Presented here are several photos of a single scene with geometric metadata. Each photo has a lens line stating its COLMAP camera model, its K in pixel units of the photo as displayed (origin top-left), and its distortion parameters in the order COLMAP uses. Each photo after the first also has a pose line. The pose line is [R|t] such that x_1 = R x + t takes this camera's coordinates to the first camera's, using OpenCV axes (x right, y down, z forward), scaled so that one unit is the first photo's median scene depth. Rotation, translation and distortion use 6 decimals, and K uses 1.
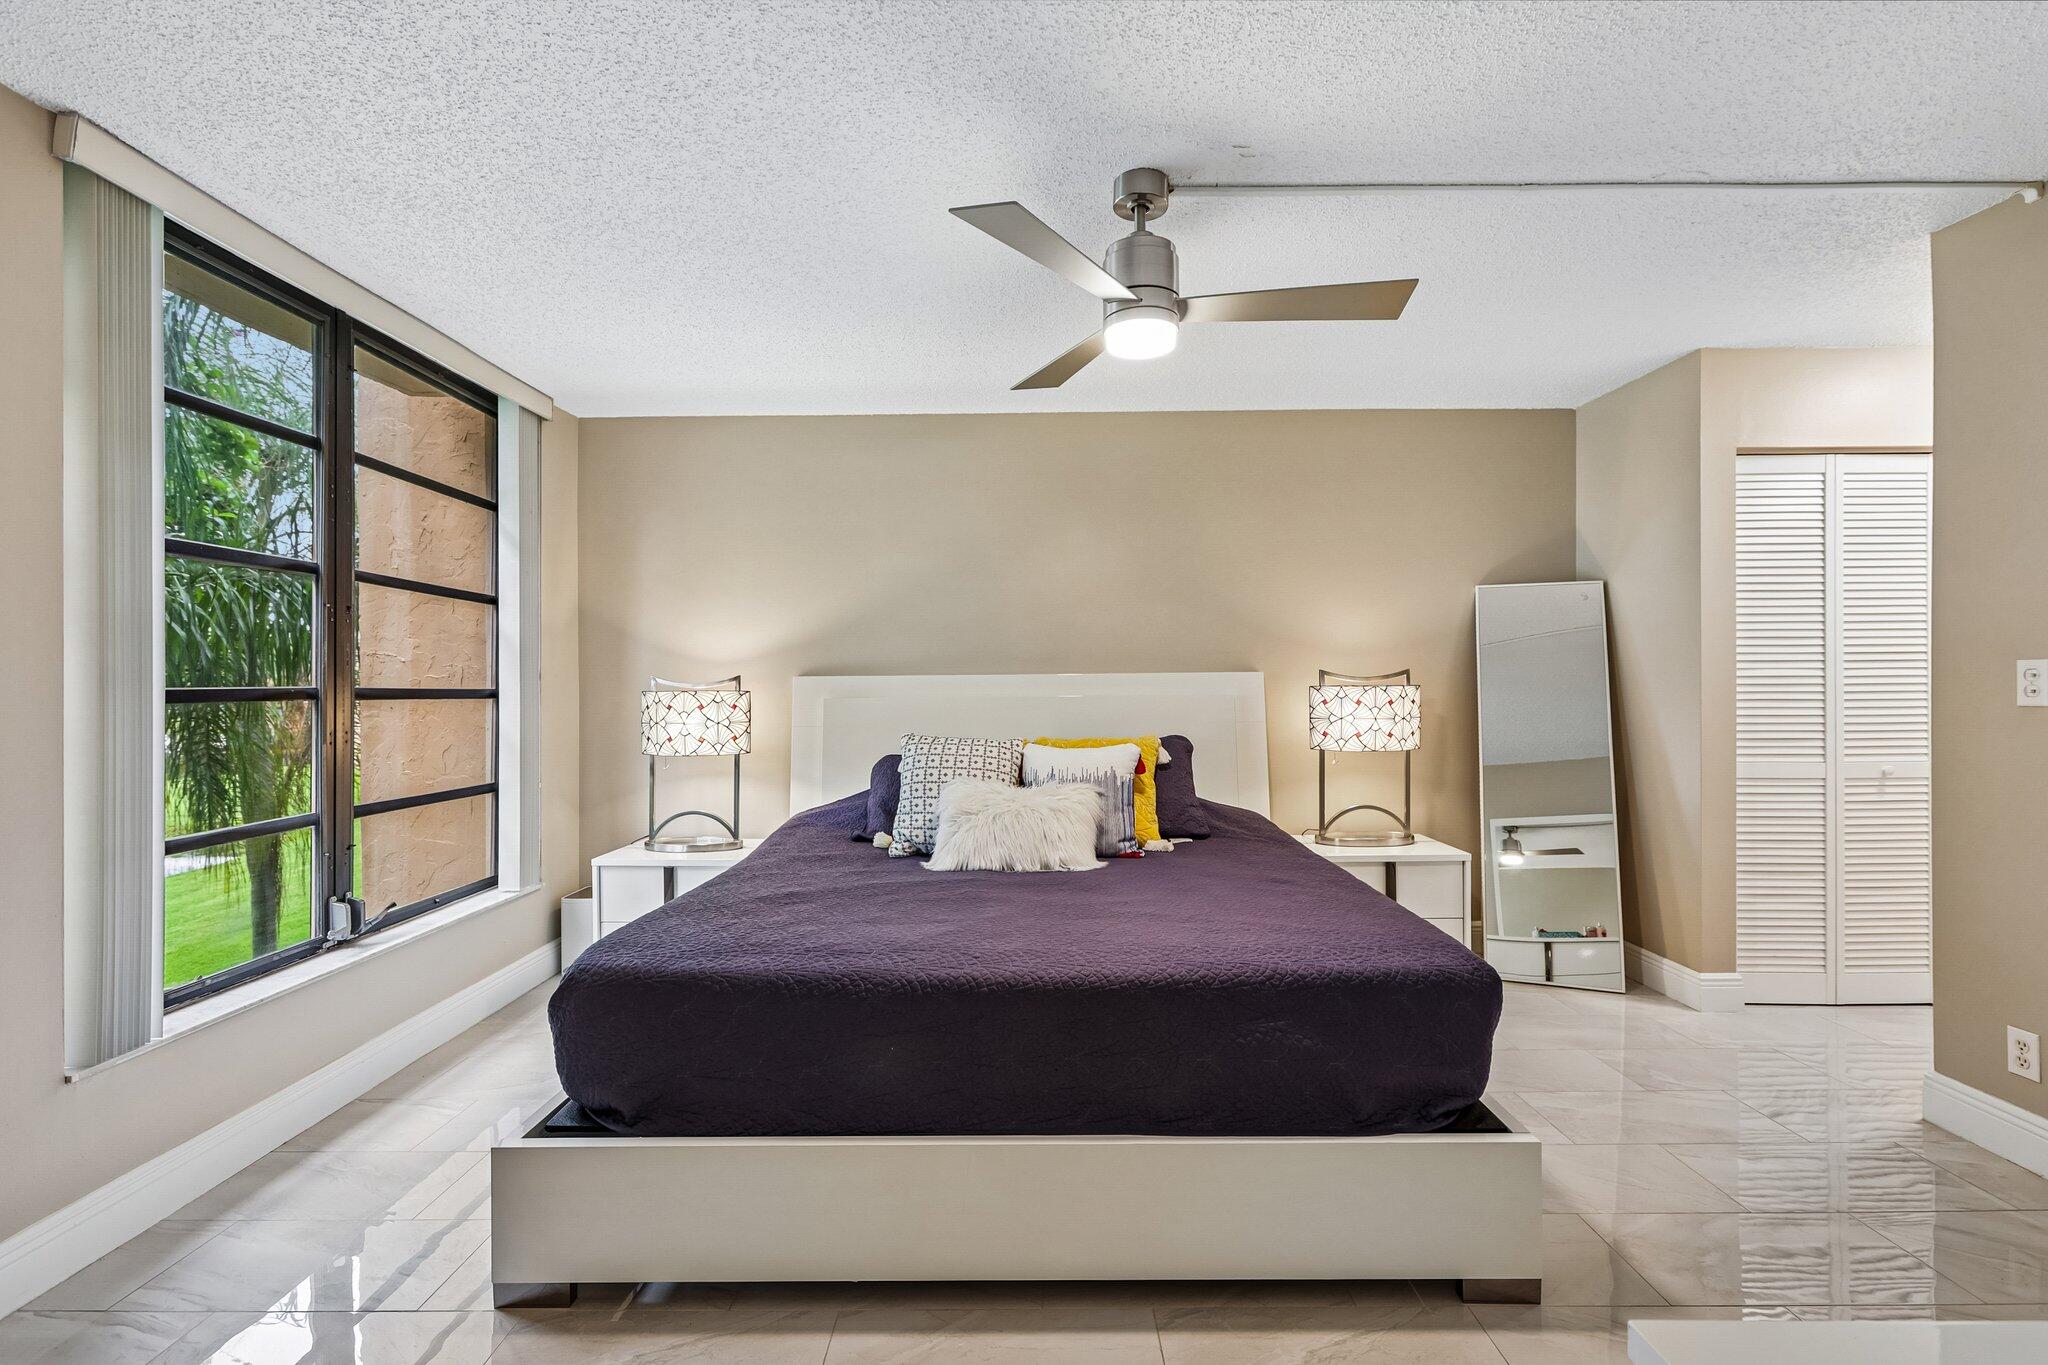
lens RADIAL K [[910.5, 0, 1024.2], [0, 910.5, 685.2], [0, 0, 1]] dist [-0.001552, 0.001501]
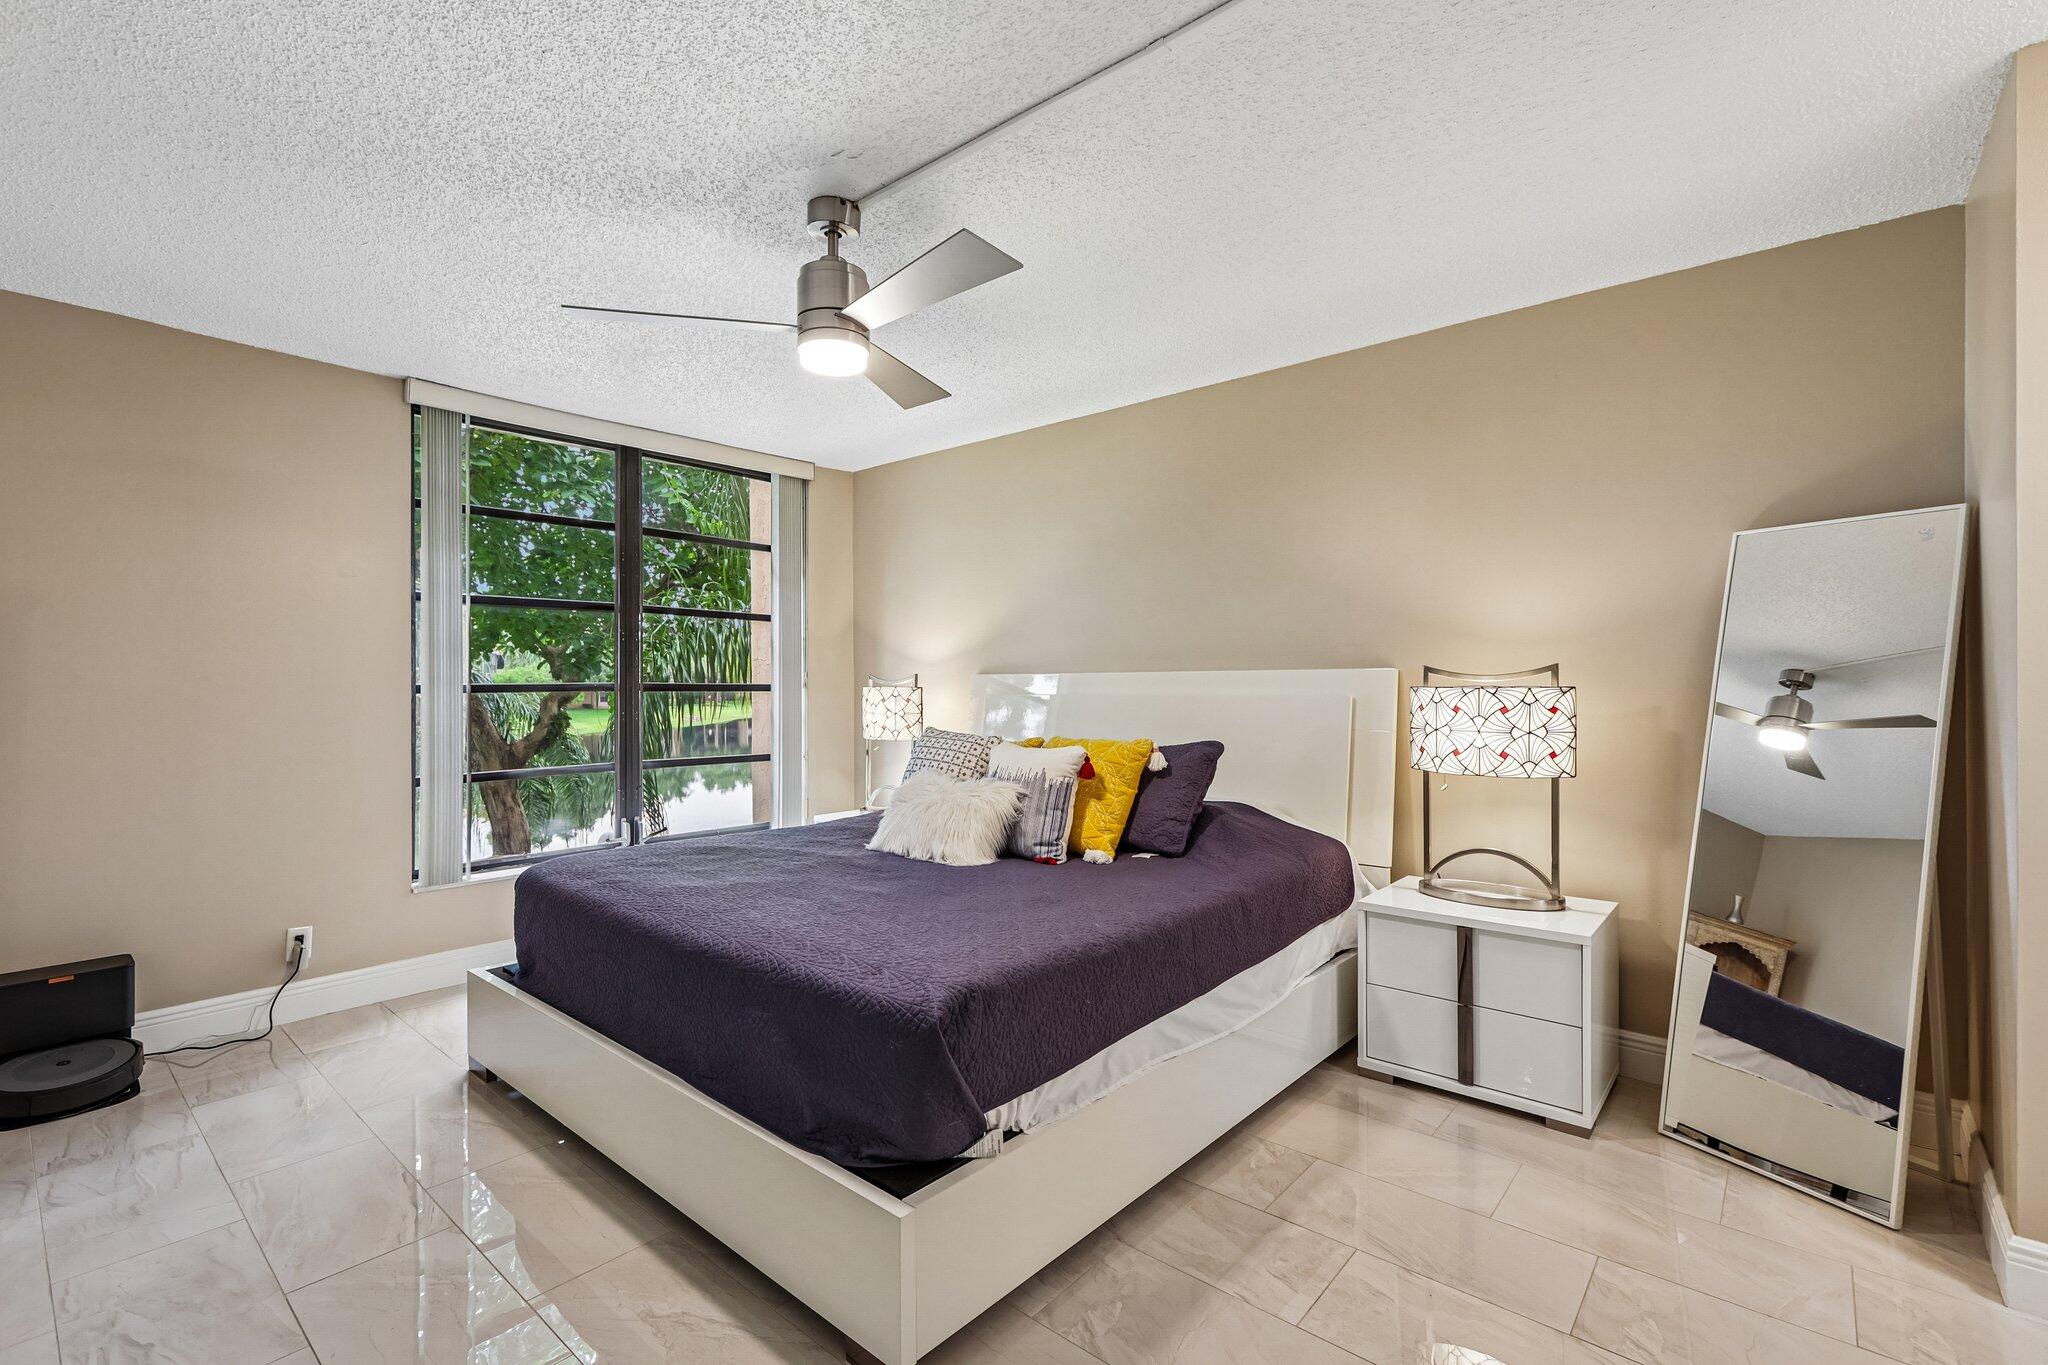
lens RADIAL K [[910.5, 0, 1024.2], [0, 910.5, 685.2], [0, 0, 1]] dist [-0.001552, 0.001501]
pose [[0.763764, 0.006510, -0.645463, 0.693789], [-0.002218, 0.999970, 0.007461, -0.006683], [0.645492, -0.004266, 0.763755, 0.237532]]
